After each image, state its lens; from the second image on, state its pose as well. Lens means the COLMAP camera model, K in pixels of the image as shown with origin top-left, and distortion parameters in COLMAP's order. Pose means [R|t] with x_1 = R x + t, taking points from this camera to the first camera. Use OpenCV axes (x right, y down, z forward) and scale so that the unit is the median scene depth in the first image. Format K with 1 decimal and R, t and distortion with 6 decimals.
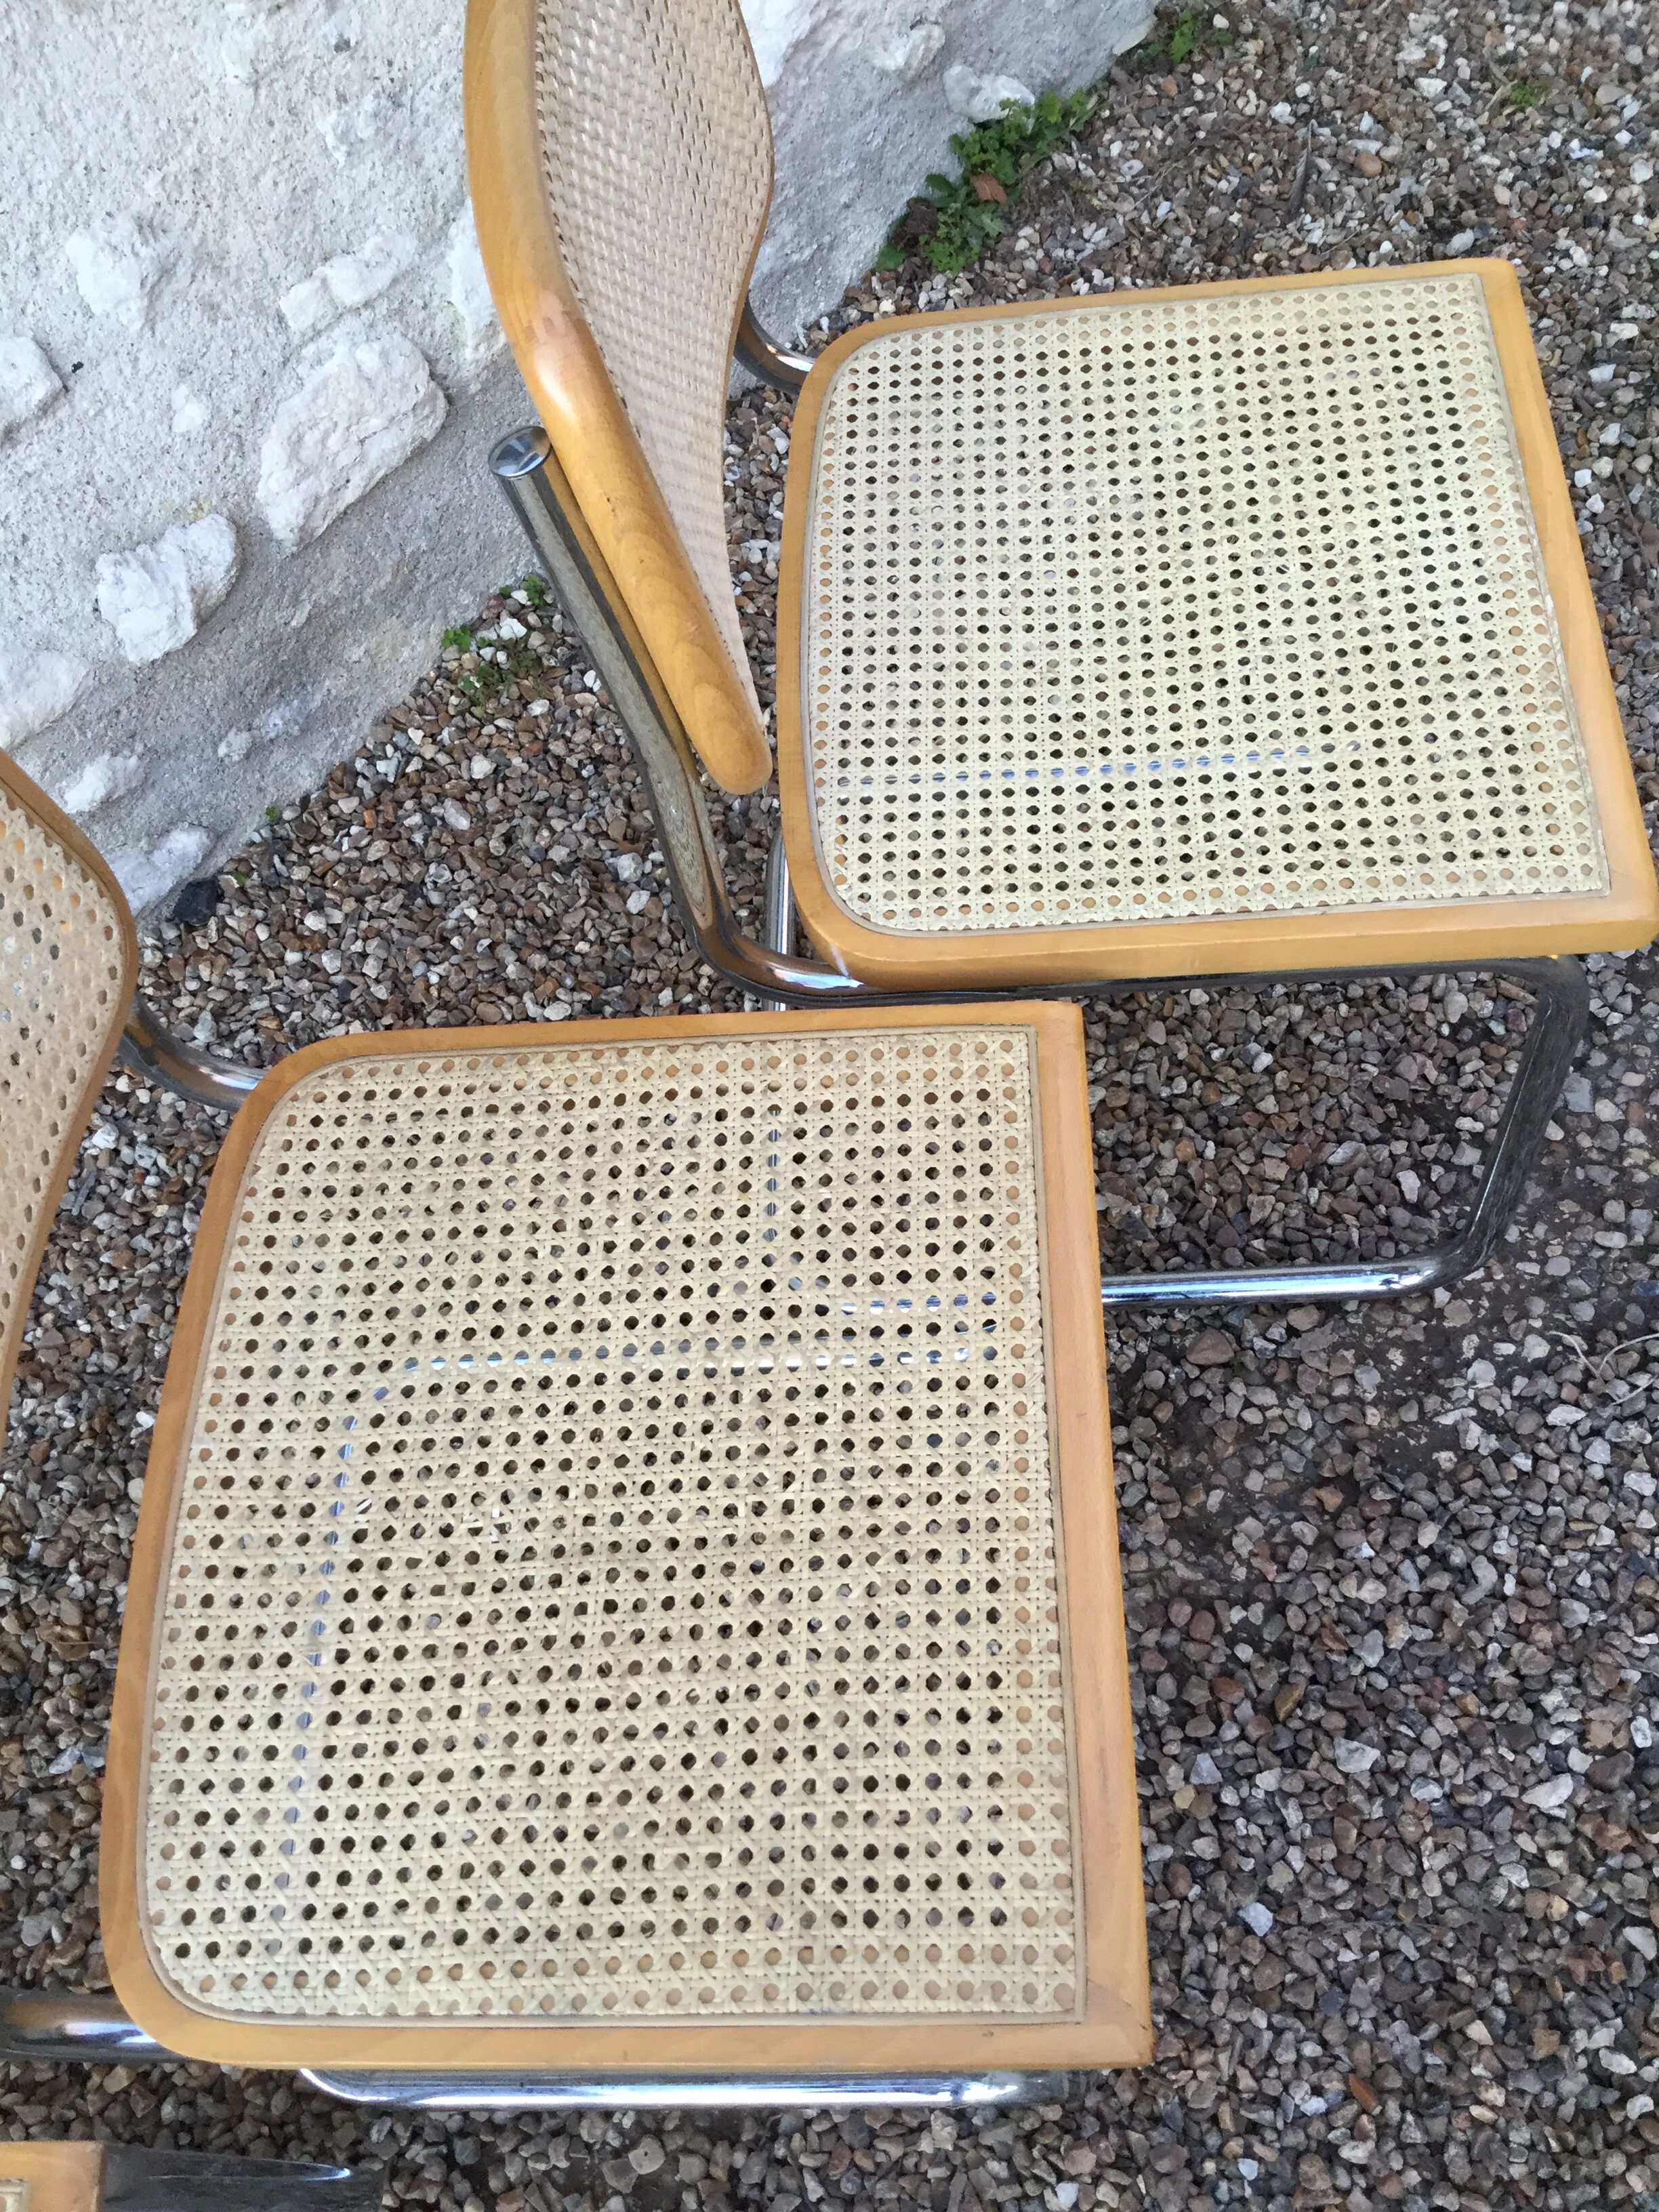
lens RADIAL K [[2131.7, 0, 864.5], [0, 2131.7, 1144.4], [0, 0, 1]] dist [0.168152, -0.504923]
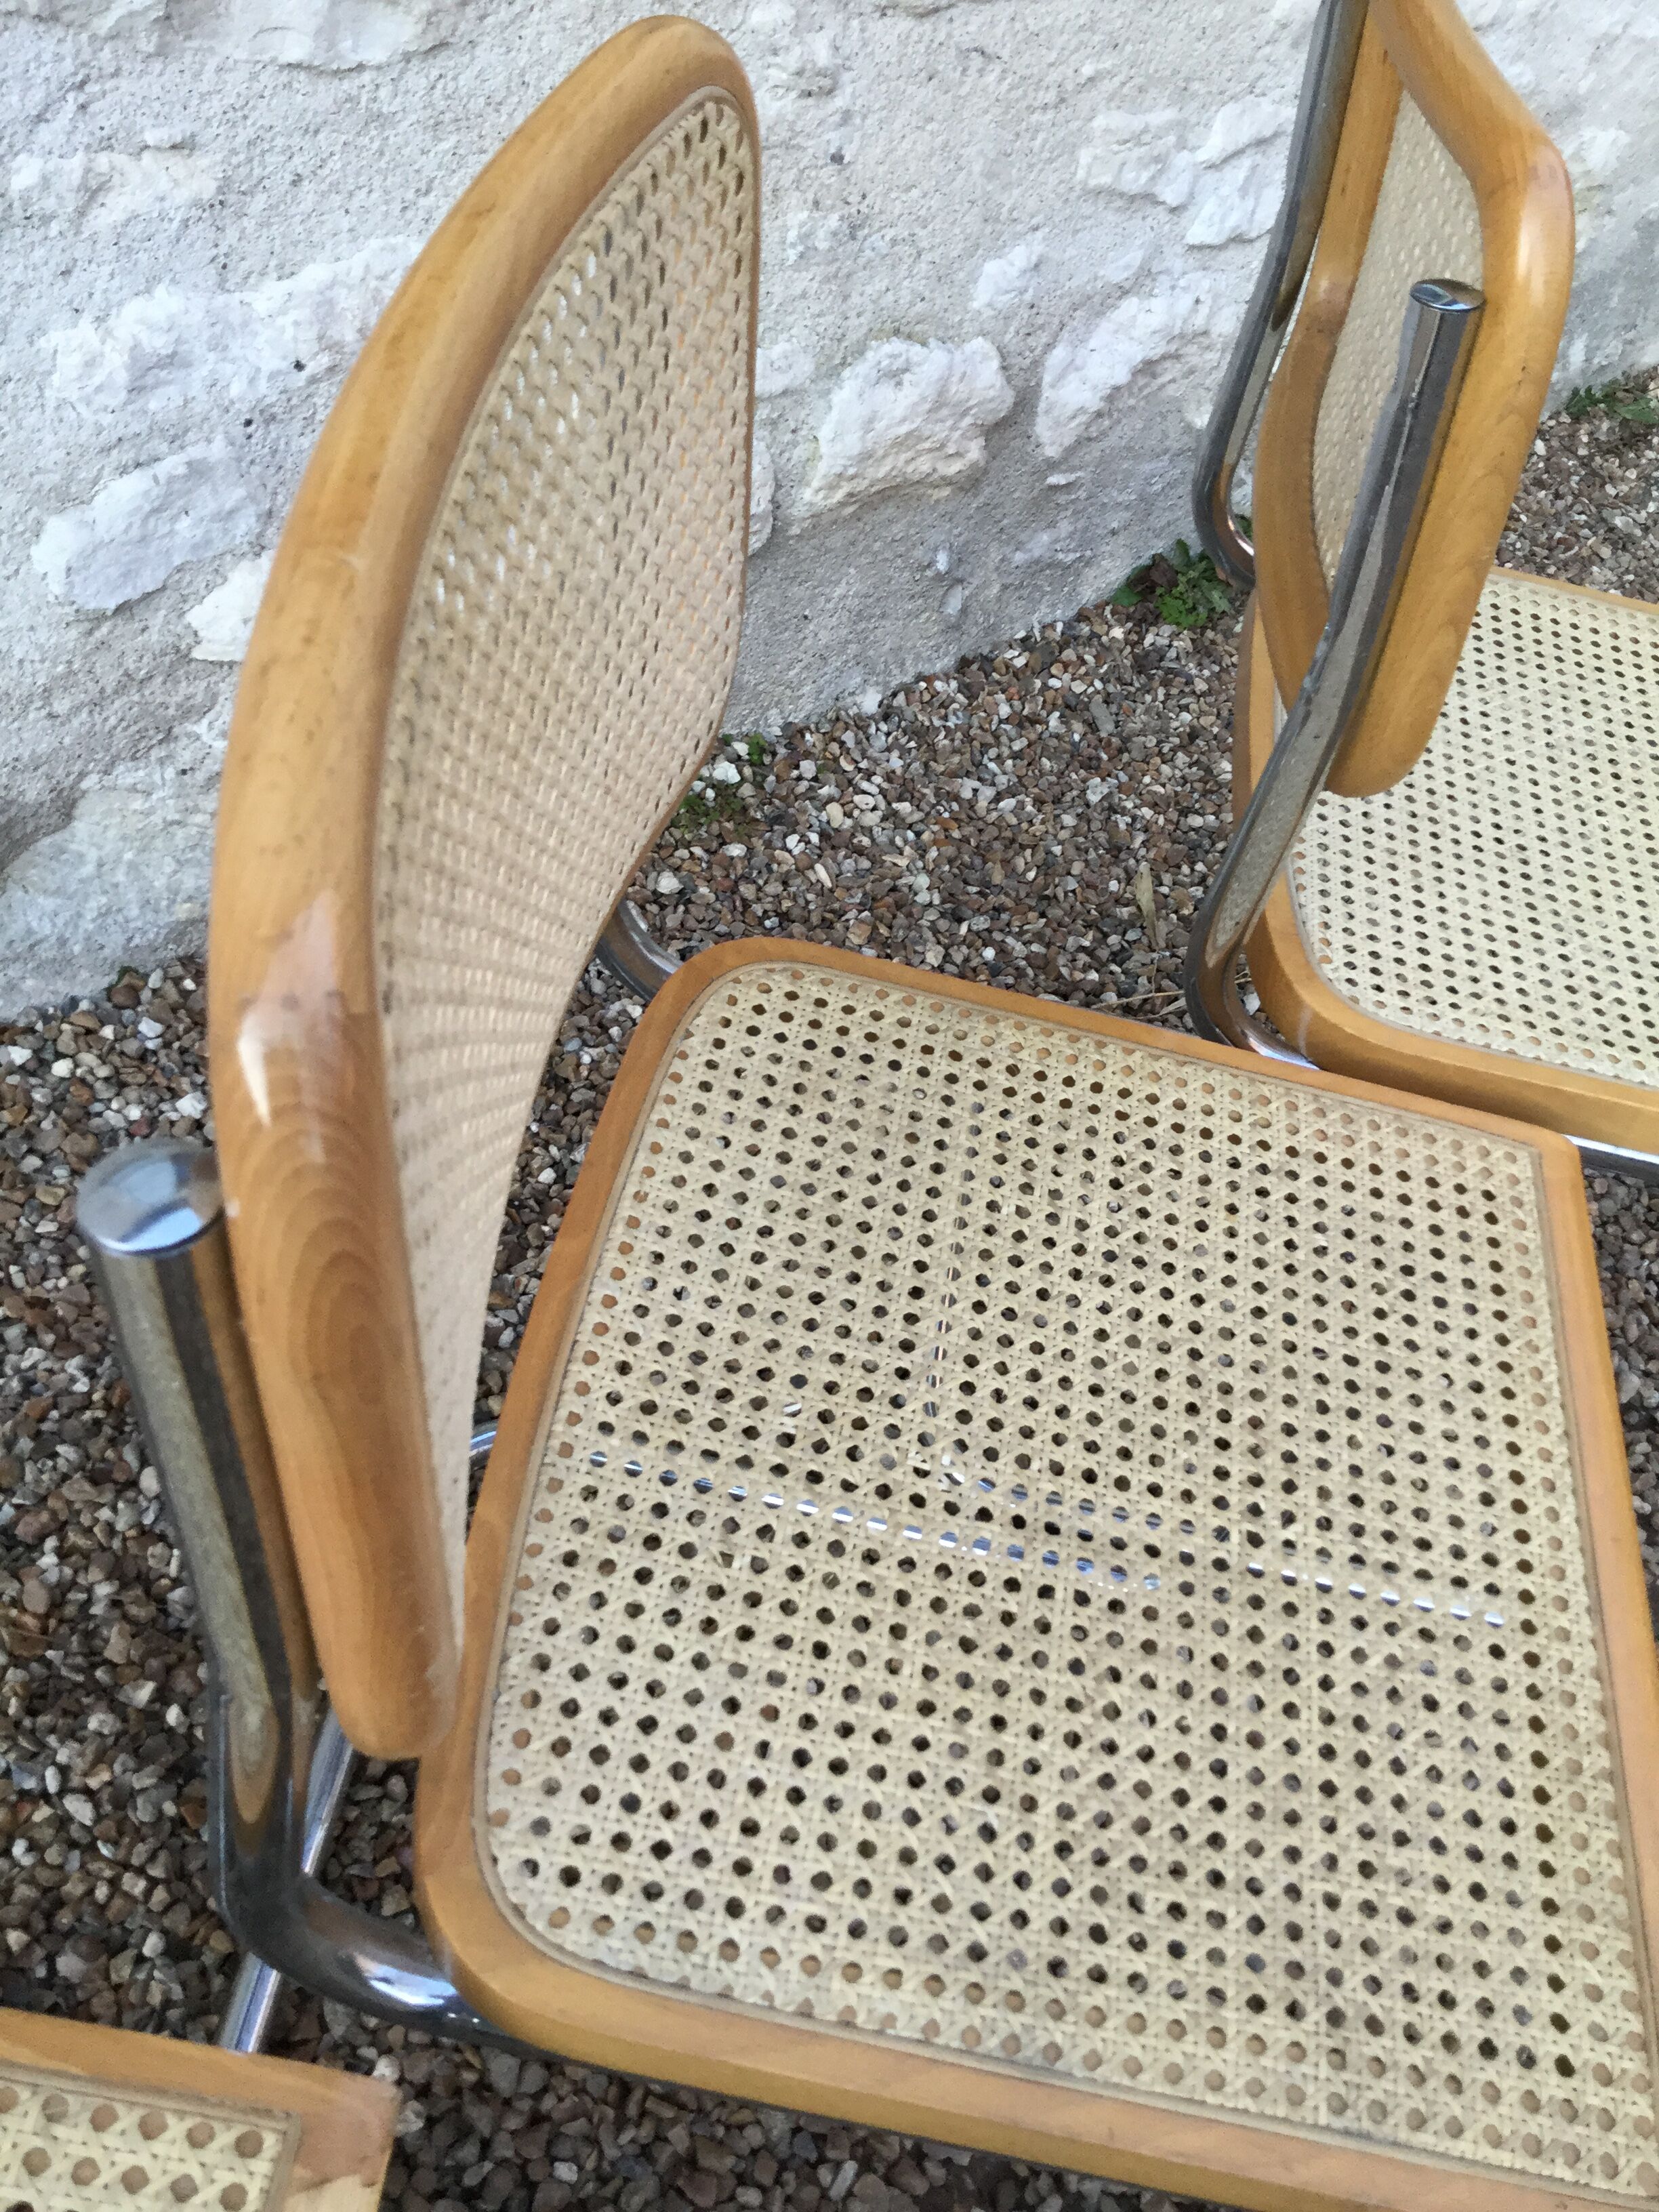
lens RADIAL K [[2126.1, 0, 882.5], [0, 2126.1, 1099.9], [0, 0, 1]] dist [0.100572, -0.254743]
pose [[0.944316, 0.300421, 0.134217, -0.344858], [-0.255768, 0.926807, -0.274976, 0.273514], [-0.207002, 0.225336, 0.952037, 0.194286]]
